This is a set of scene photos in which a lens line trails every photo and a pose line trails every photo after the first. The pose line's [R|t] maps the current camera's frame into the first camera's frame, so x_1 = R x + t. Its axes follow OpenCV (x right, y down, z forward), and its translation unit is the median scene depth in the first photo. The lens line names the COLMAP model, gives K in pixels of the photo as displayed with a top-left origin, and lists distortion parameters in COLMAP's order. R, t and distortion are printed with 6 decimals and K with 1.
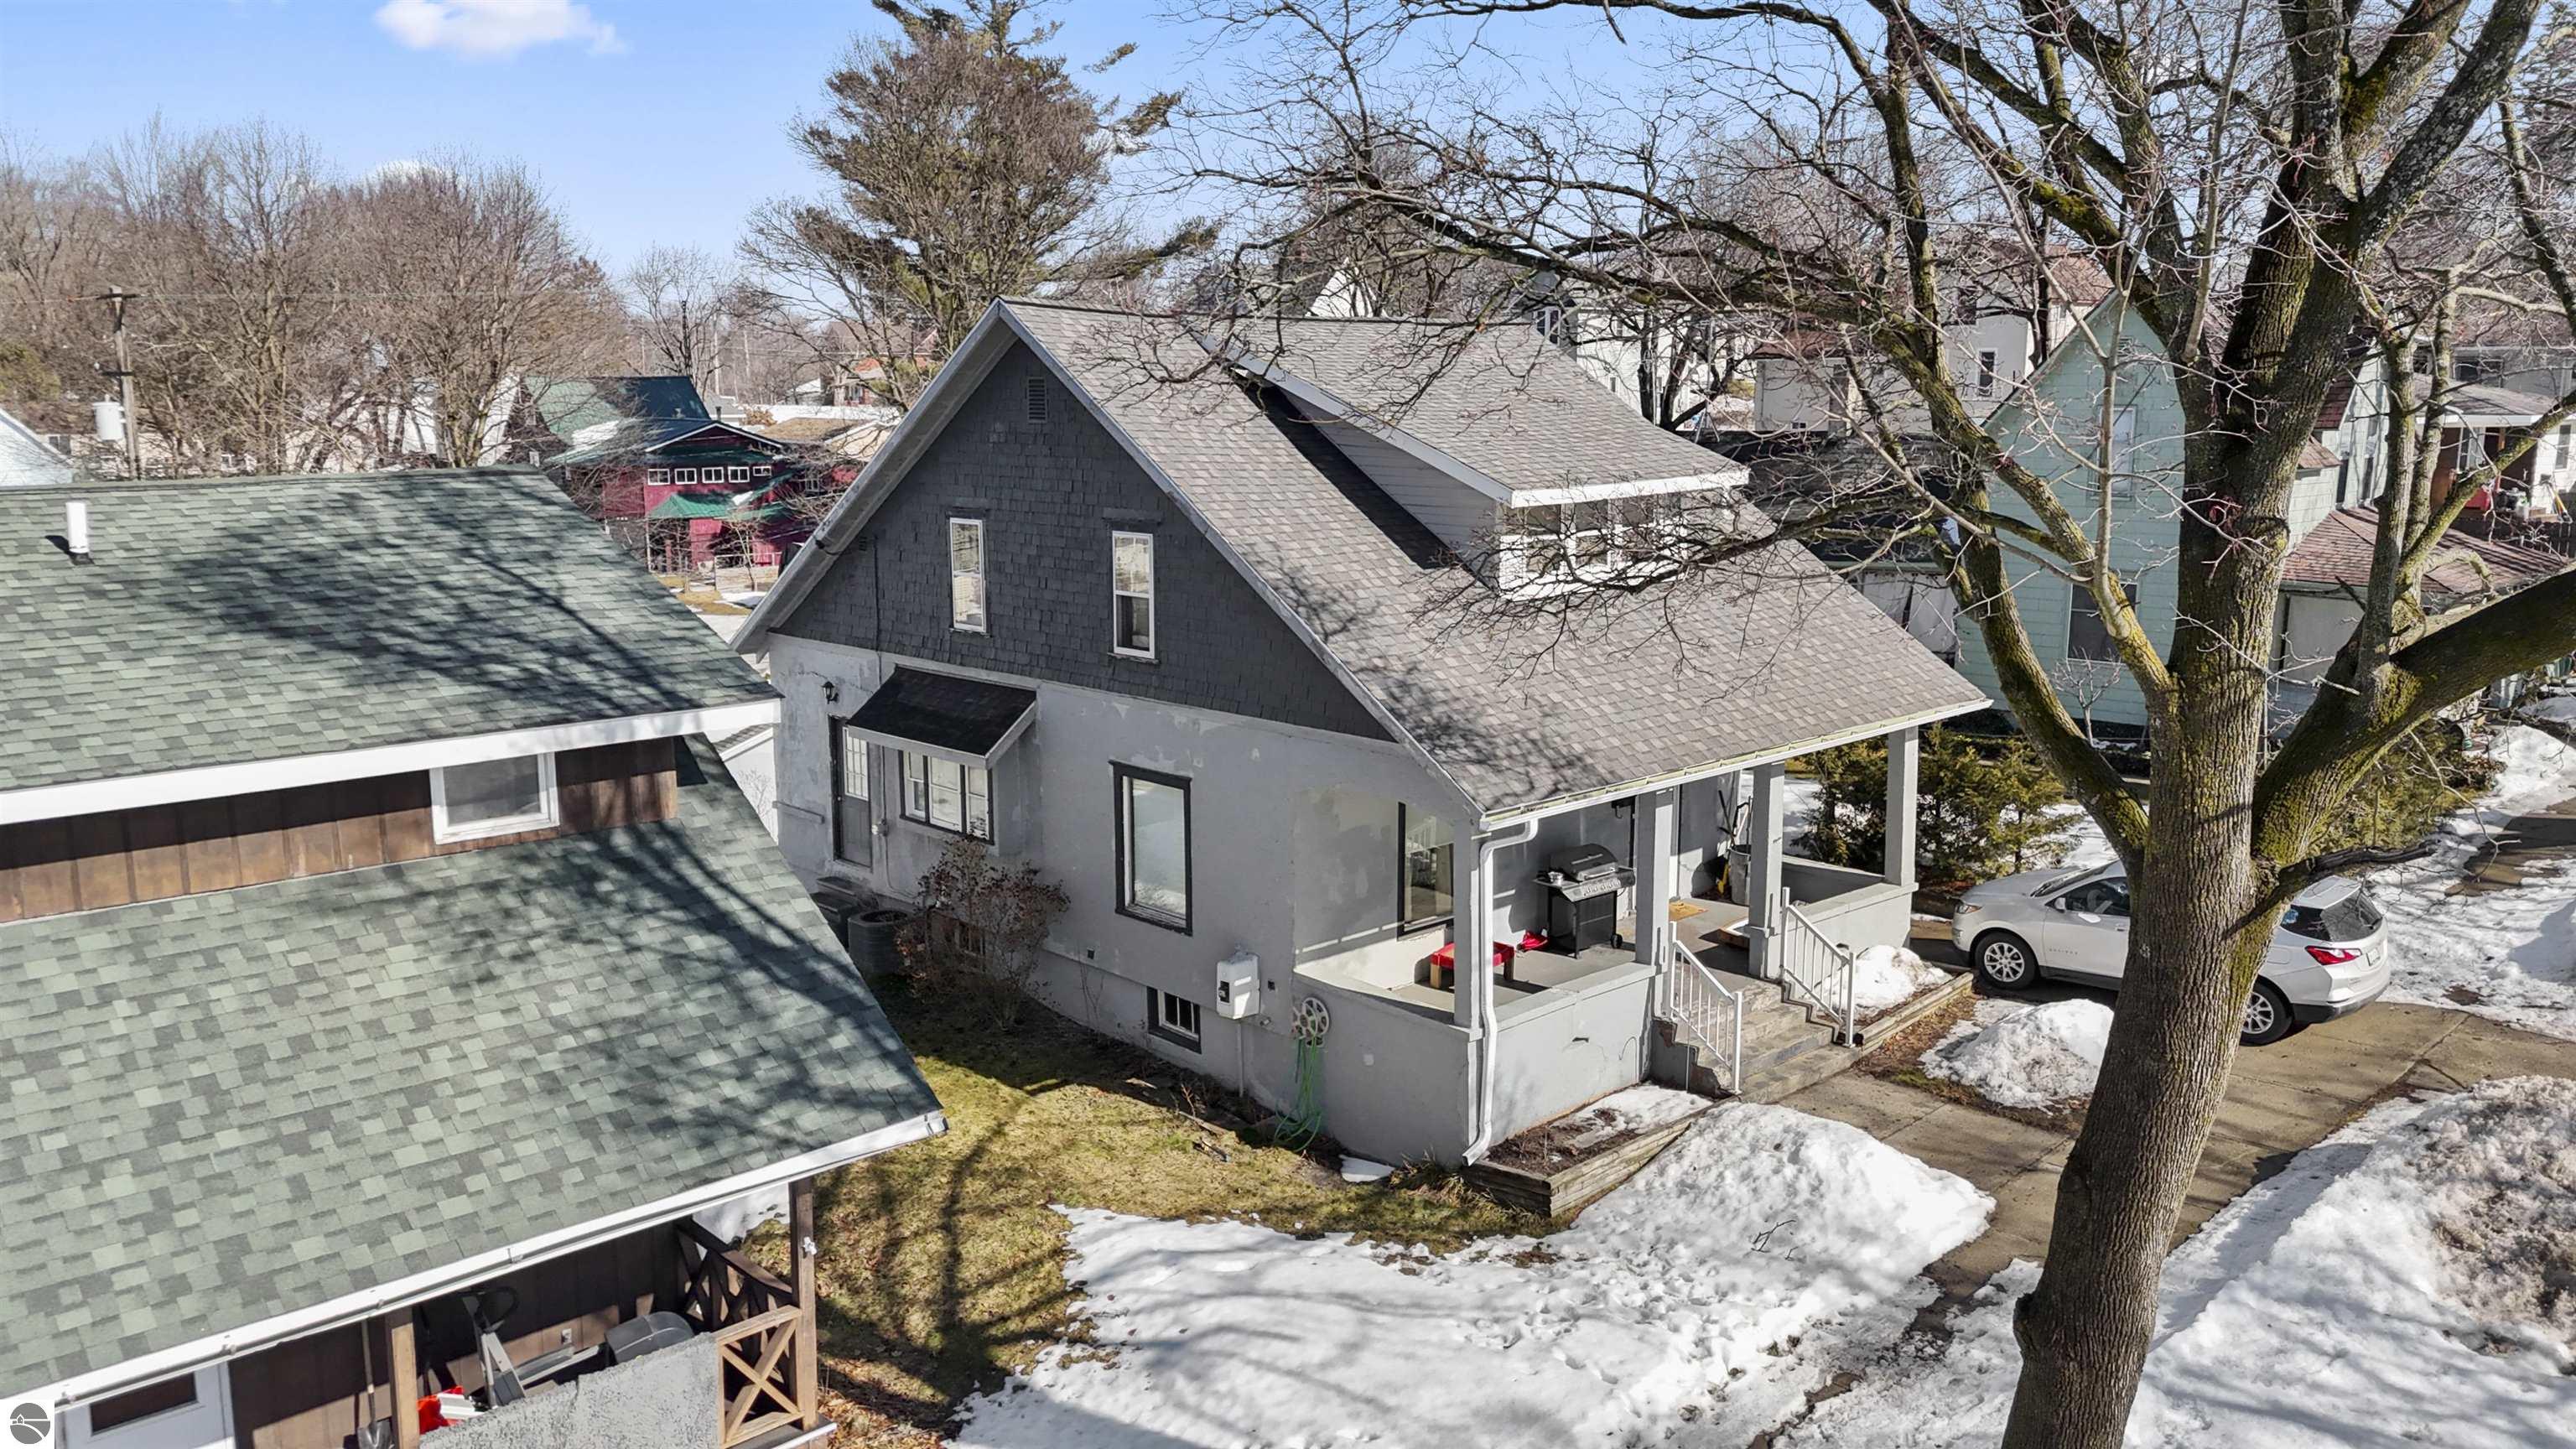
lens RADIAL K [[1868.1, 0, 1288.0], [0, 1868.1, 724.5], [0, 0, 1]] dist [0.095974, -0.094024]
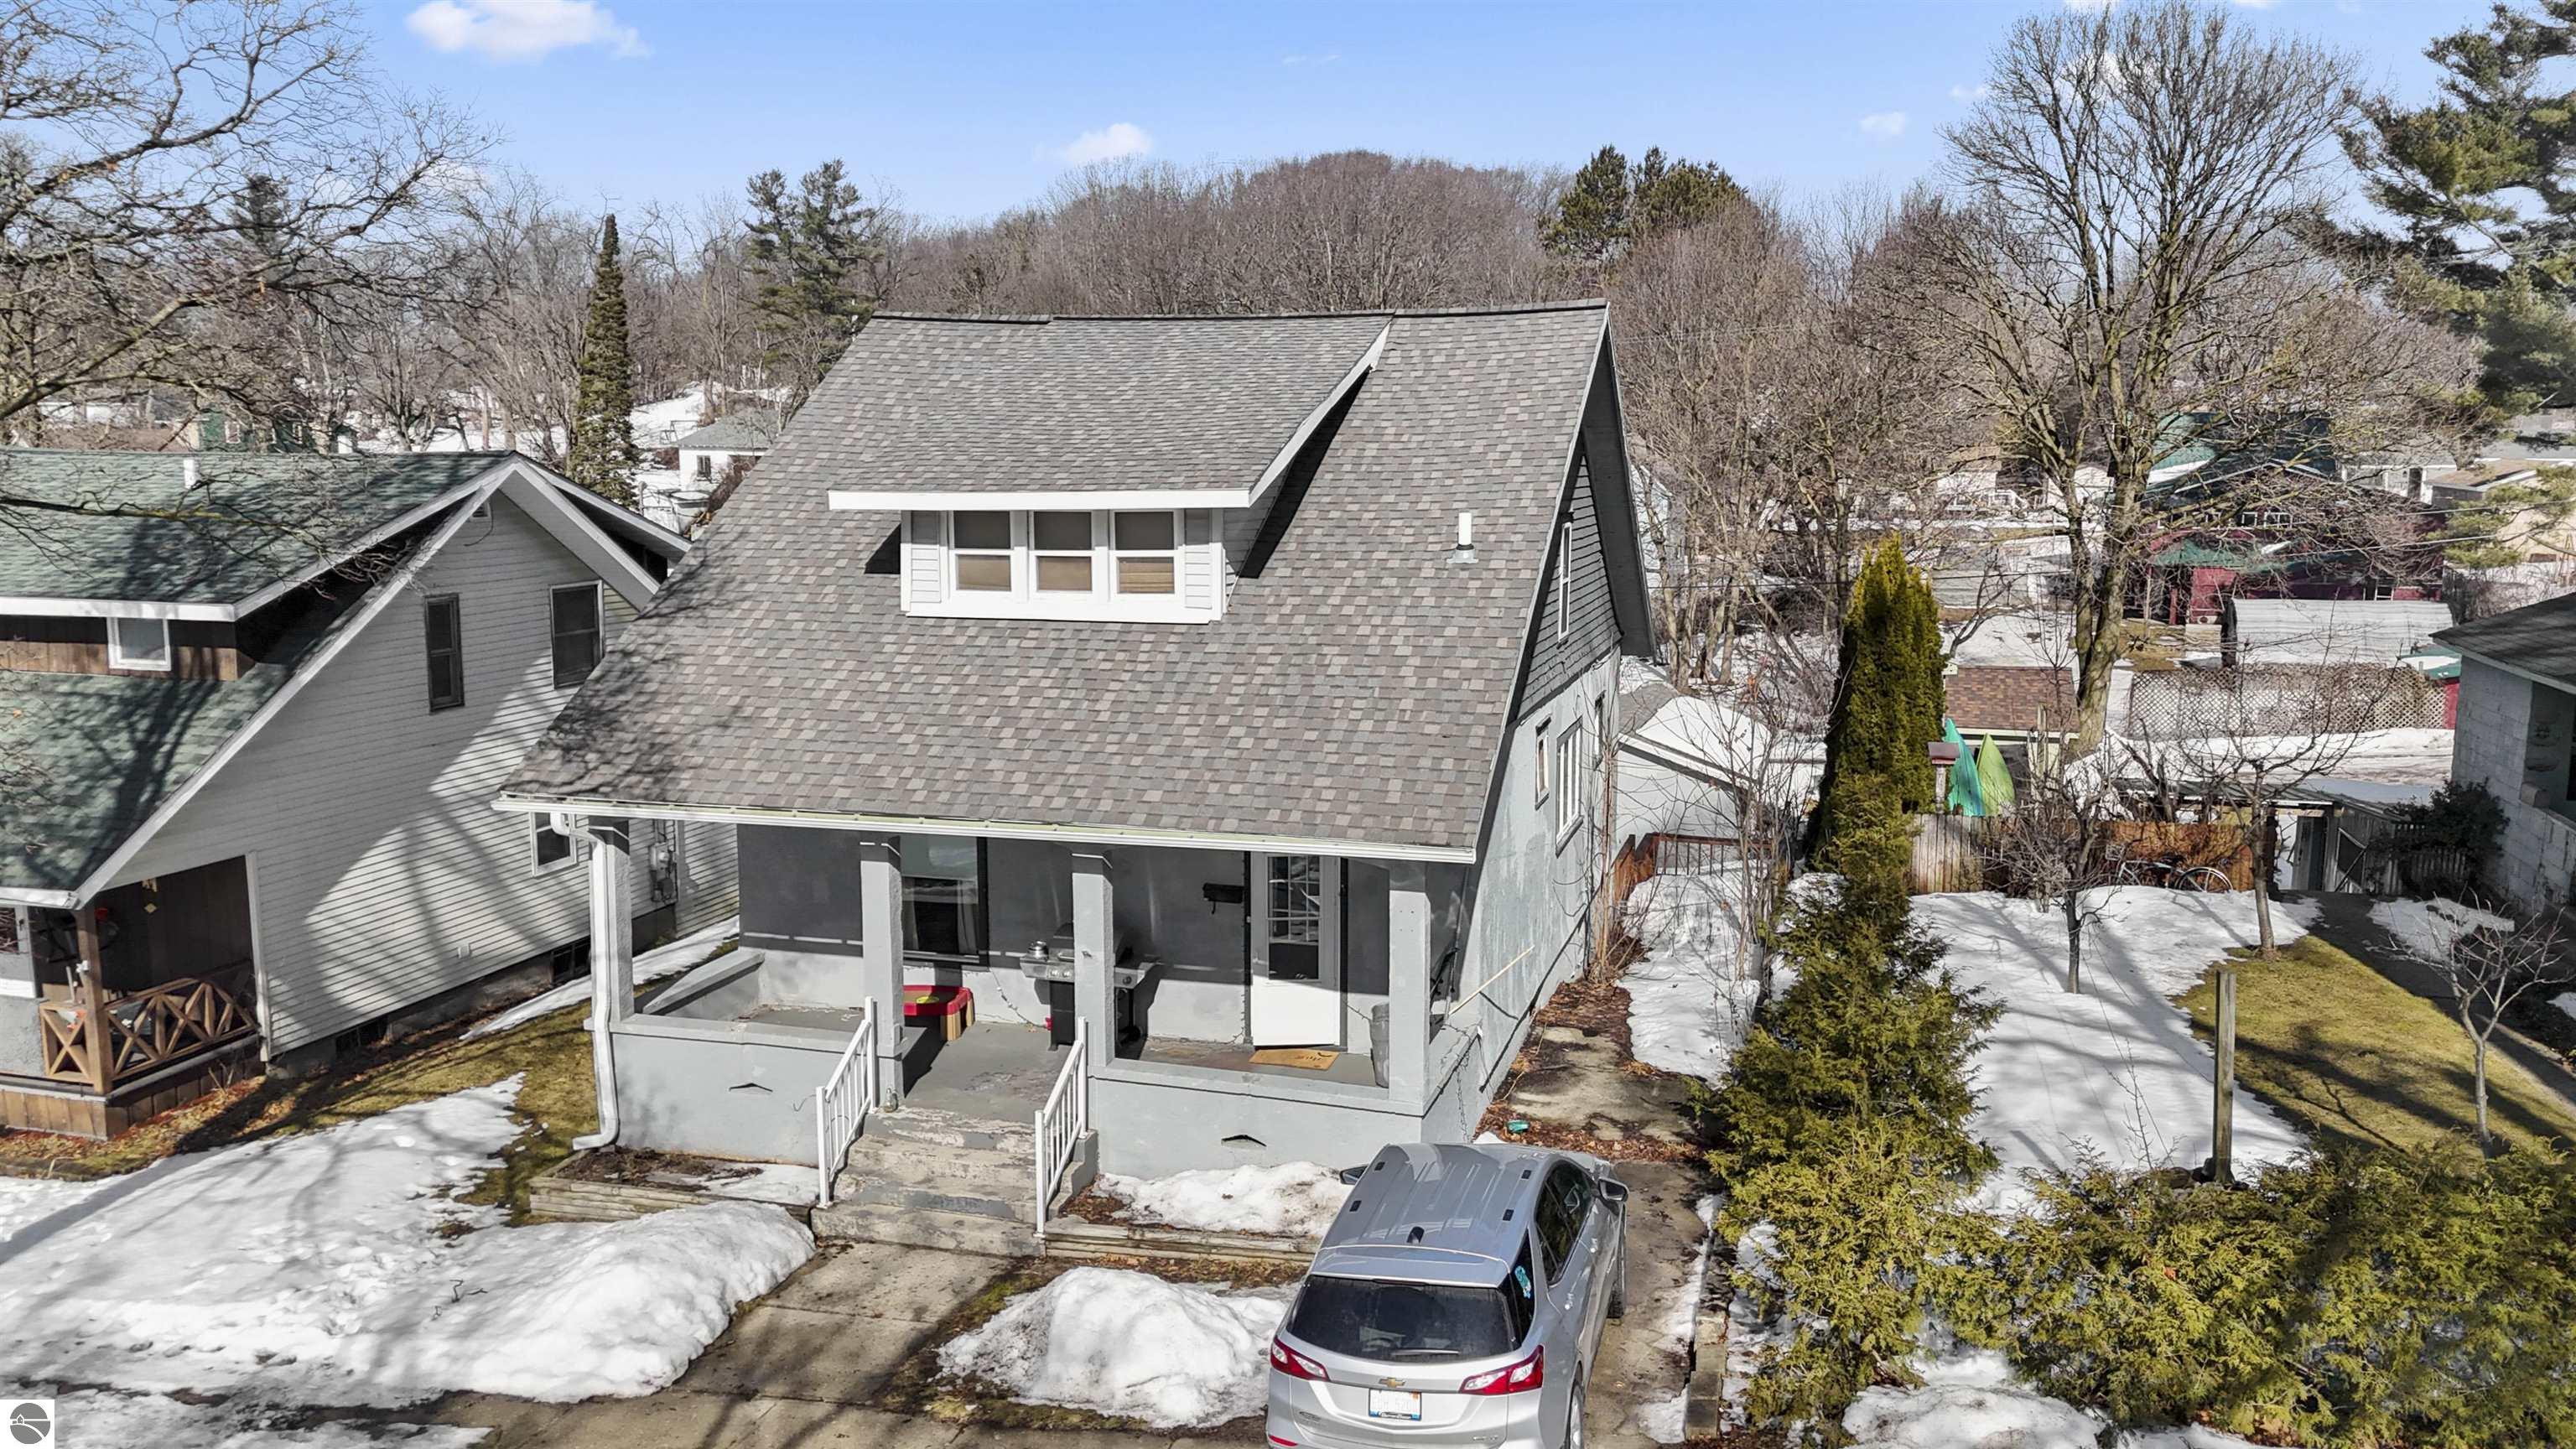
lens RADIAL K [[1882.5, 0, 1288.0], [0, 1882.5, 724.5], [0, 0, 1]] dist [0.088443, -0.087390]
pose [[0.509303, 0.137493, -0.849533, 1.013811], [-0.150783, 0.986141, 0.069207, -0.106910], [0.847275, 0.092848, 0.522976, 0.687891]]
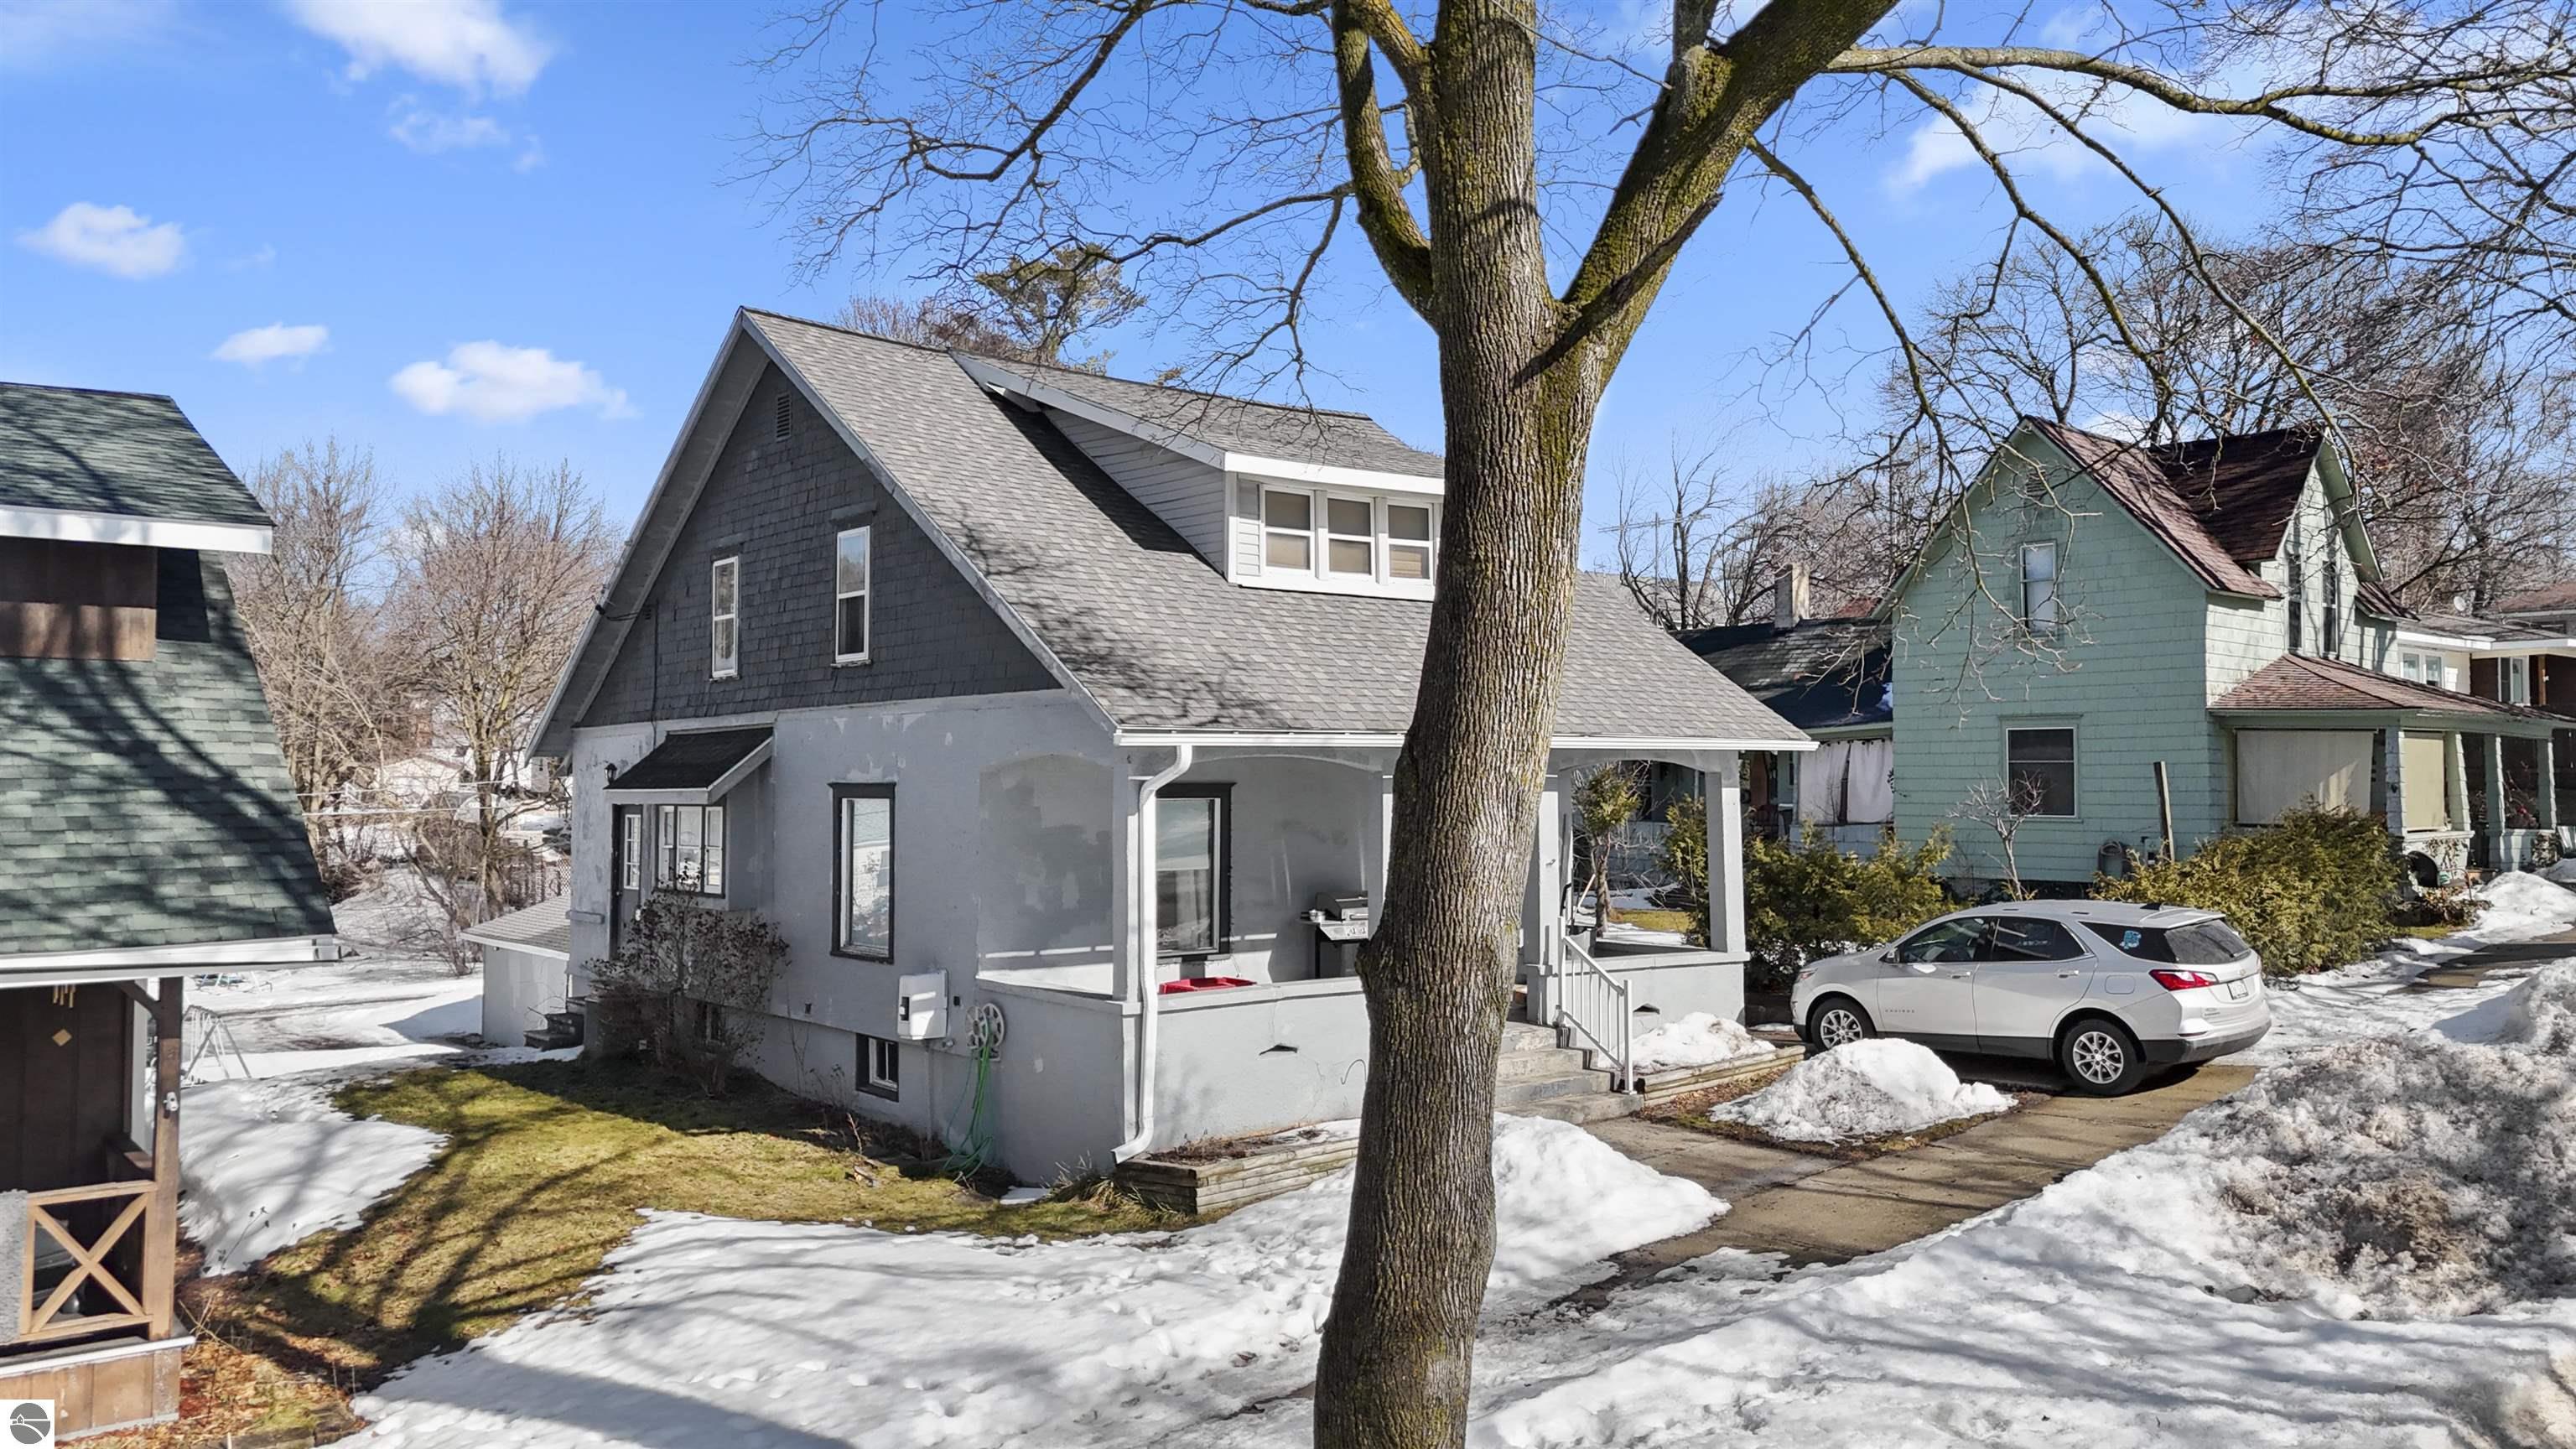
lens RADIAL K [[1882.5, 0, 1288.0], [0, 1882.5, 724.5], [0, 0, 1]] dist [0.088443, -0.087390]
pose [[0.997620, 0.002359, -0.068915, 0.208063], [-0.016579, 0.978302, -0.206517, 0.193538], [0.066932, 0.207168, 0.976013, 0.113387]]
